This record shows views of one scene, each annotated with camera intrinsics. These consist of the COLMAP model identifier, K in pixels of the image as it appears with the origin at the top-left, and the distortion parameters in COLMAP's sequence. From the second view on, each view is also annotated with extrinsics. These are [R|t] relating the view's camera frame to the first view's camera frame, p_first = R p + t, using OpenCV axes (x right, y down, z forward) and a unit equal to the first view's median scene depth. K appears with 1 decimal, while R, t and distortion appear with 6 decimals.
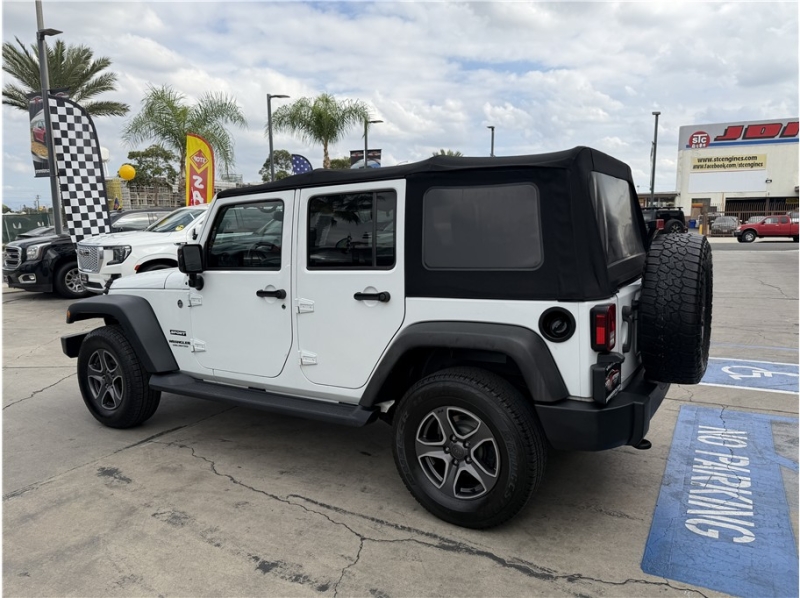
lens RADIAL K [[575.6, 0, 402.7], [0, 575.6, 305.2], [0, 0, 1]] dist [0.018995, -0.037344]
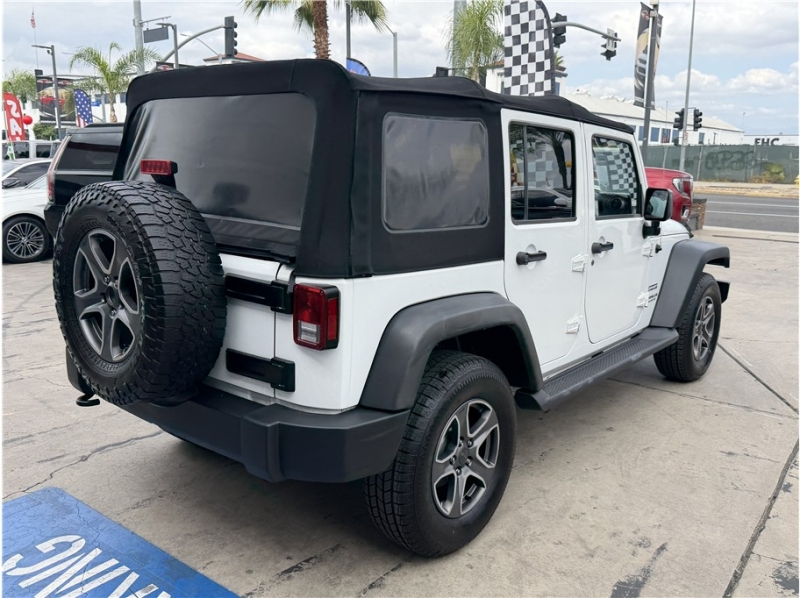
lens RADIAL K [[690.2, 0, 406.7], [0, 690.2, 299.4], [0, 0, 1]] dist [0.031929, -0.053394]
pose [[-0.147301, 0.205630, -0.967481, 0.347442], [-0.151051, 0.962000, 0.227463, -0.062407], [0.977490, 0.179644, -0.110643, 0.400567]]
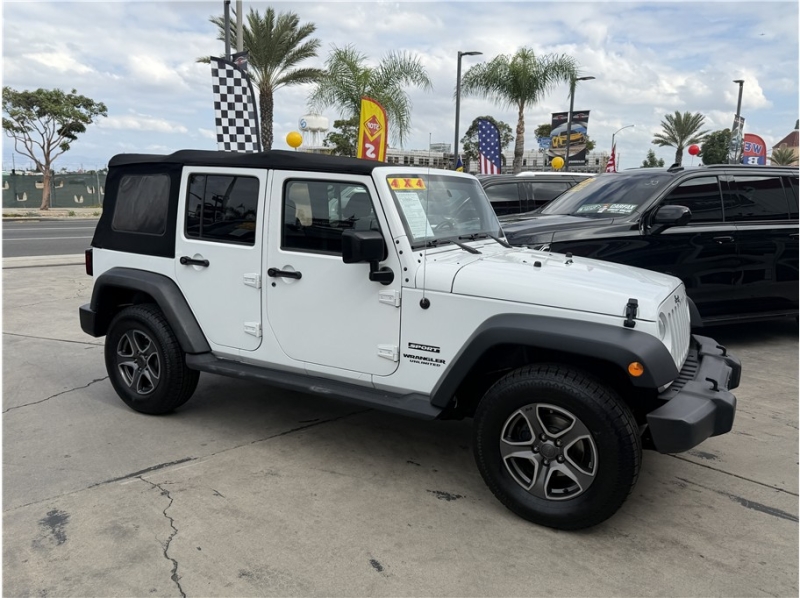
lens RADIAL K [[612.7, 0, 400.4], [0, 612.7, 295.1], [0, 0, 1]] dist [0.024754, -0.036696]
pose [[0.939690, 0.081175, -0.332255, 0.059465], [-0.074127, 0.996674, 0.033855, -0.024906], [0.333898, -0.007184, 0.942582, 0.126074]]
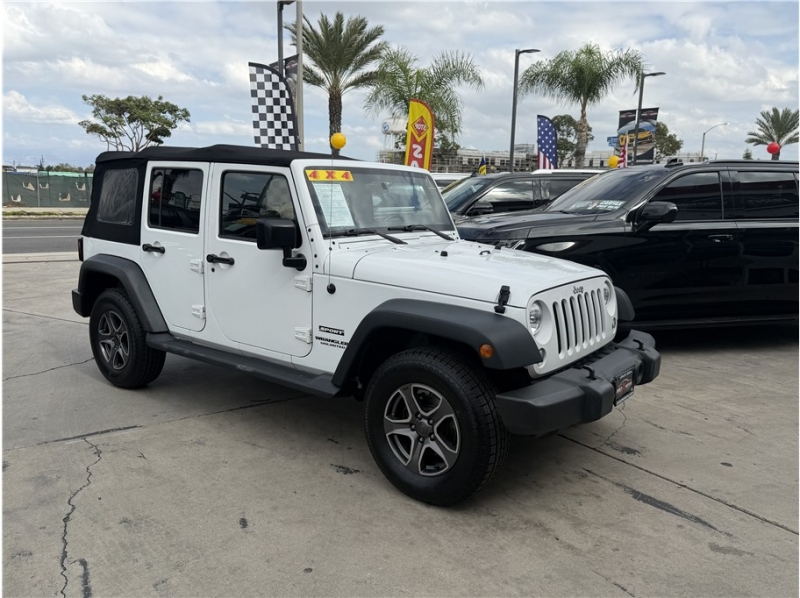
lens RADIAL K [[612.7, 0, 398.9], [0, 612.7, 304.8], [0, 0, 1]] dist [0.024754, -0.036696]
pose [[0.885507, 0.107872, -0.451930, 0.149142], [-0.092395, 0.994132, 0.056255, -0.024210], [0.455346, -0.008058, 0.890278, 0.146769]]
